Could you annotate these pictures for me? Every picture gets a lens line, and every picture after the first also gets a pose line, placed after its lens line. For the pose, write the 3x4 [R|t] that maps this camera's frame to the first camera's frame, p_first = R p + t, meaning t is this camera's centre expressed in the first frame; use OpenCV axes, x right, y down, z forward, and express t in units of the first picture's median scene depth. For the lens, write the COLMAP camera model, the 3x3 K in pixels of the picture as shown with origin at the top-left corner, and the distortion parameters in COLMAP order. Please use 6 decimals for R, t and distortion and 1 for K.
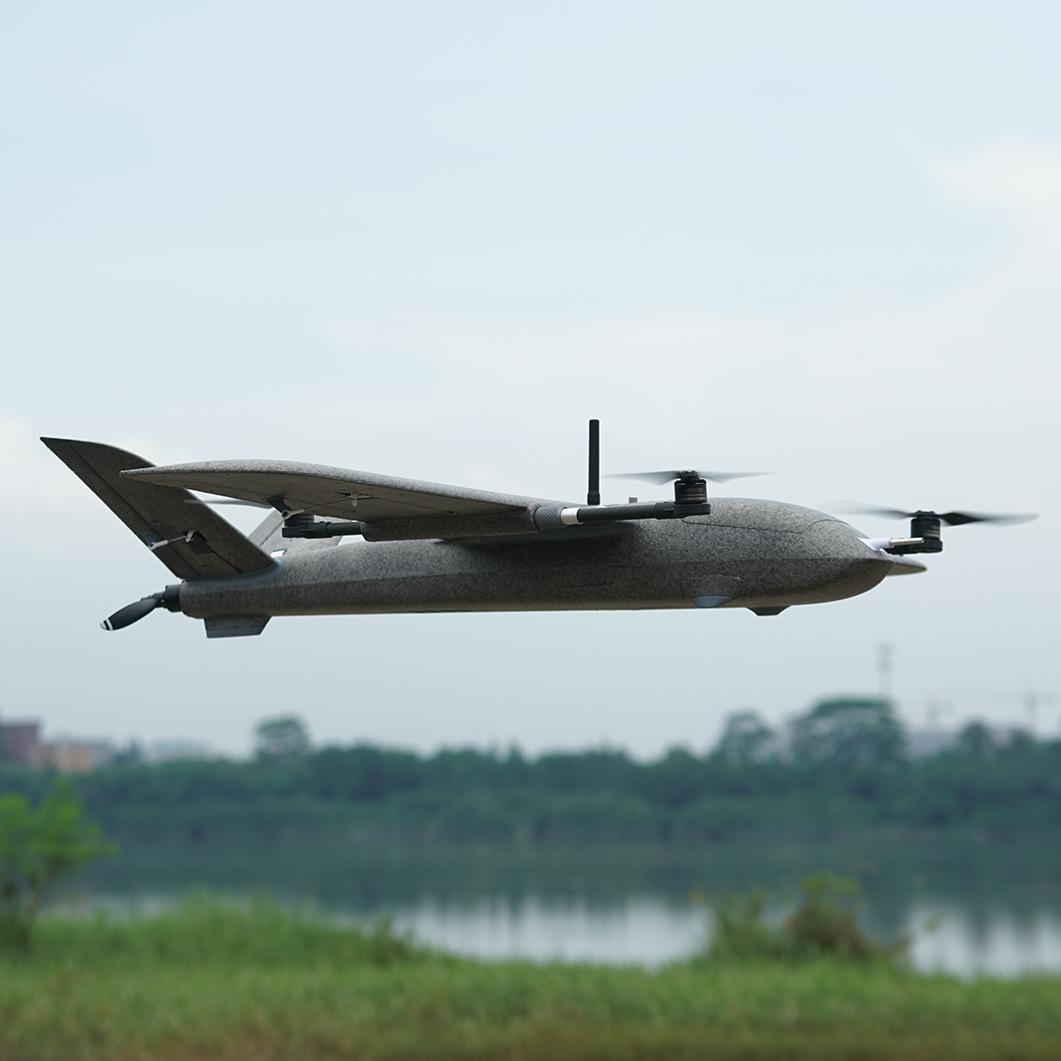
lens RADIAL K [[4269.1, 0, 530.5], [0, 4269.1, 530.5], [0, 0, 1]] dist [0.212222, 3.545748]
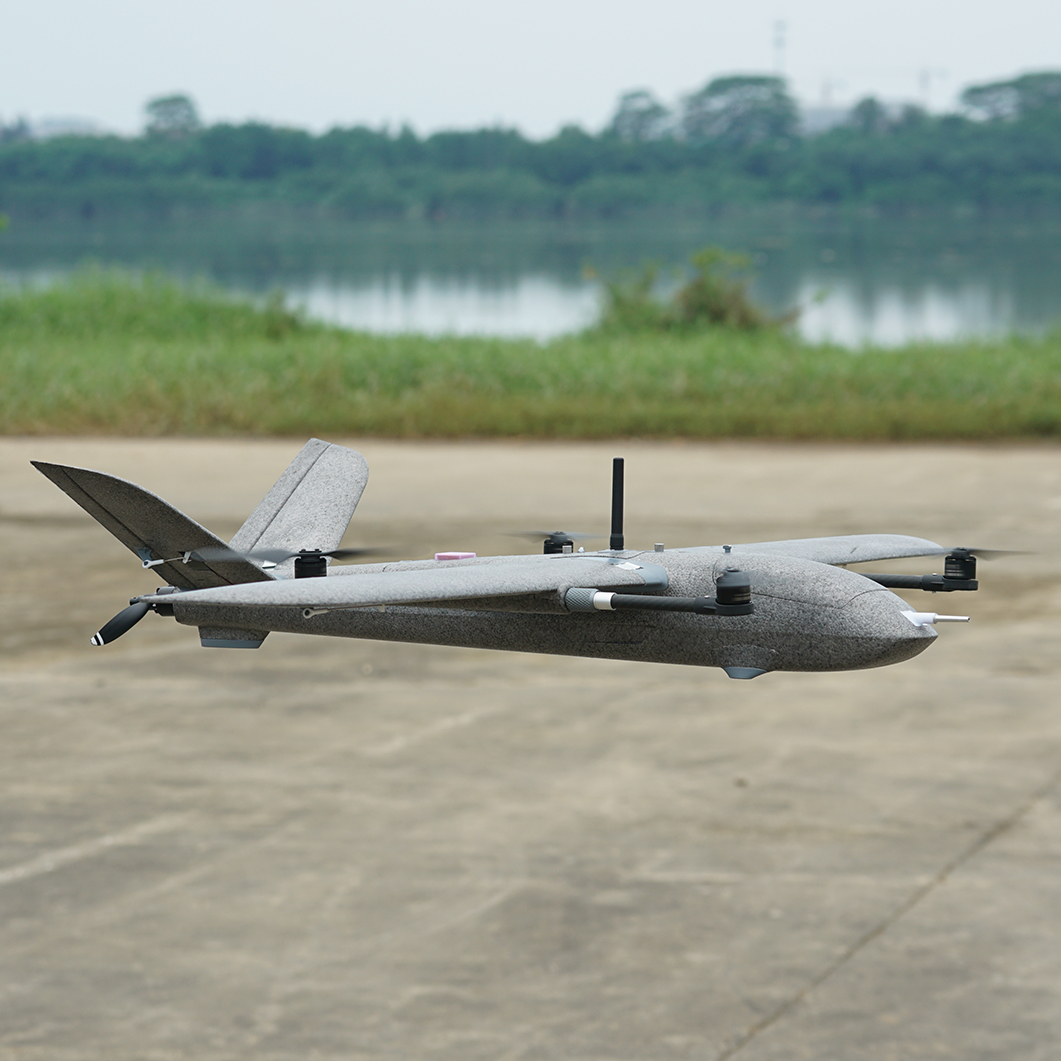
lens RADIAL K [[4269.1, 0, 530.5], [0, 4269.1, 530.5], [0, 0, 1]] dist [0.212222, 3.545748]
pose [[0.999680, 0.000385, 0.025278, -0.029419], [-0.004045, 0.989438, 0.144903, -0.152173], [-0.024955, -0.144959, 0.989123, 0.064440]]
